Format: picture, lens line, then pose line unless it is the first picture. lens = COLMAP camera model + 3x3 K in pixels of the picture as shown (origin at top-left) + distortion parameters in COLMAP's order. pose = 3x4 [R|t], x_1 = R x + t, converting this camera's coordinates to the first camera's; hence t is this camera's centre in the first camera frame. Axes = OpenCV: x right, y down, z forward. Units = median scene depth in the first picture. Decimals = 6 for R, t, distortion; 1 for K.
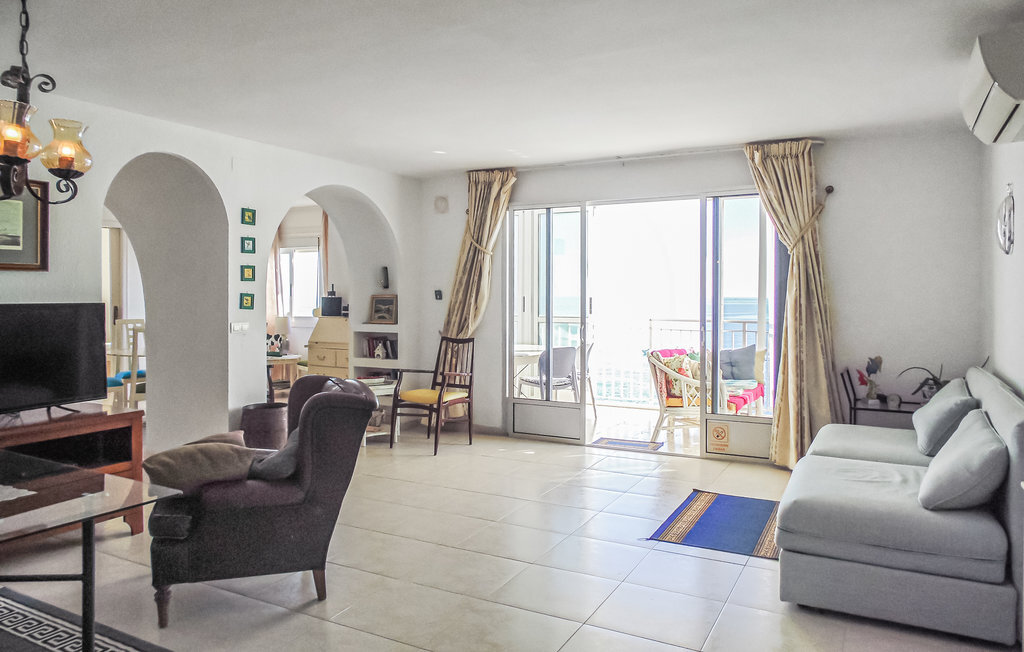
lens RADIAL K [[693.8, 0, 509.4], [0, 693.8, 299.4], [0, 0, 1]] dist [-0.003741, -0.002214]
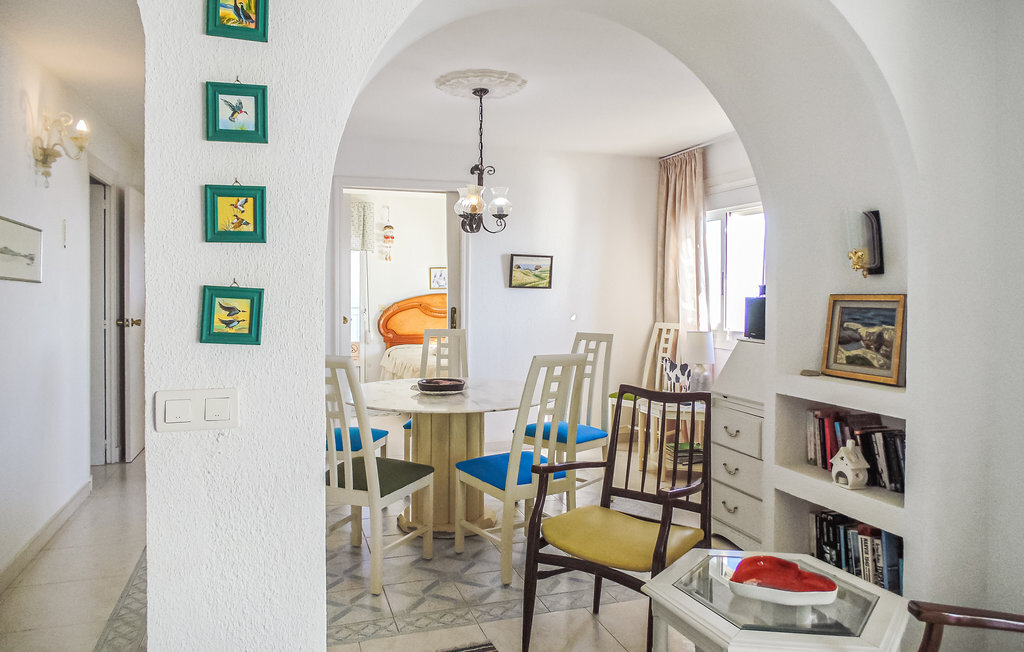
lens RADIAL K [[693.8, 0, 509.4], [0, 693.8, 299.4], [0, 0, 1]] dist [-0.003741, -0.002214]
pose [[0.730354, 0.013426, -0.682937, -0.078709], [-0.009566, 0.999910, 0.009428, -0.005303], [0.683002, -0.000353, 0.730416, 0.641611]]
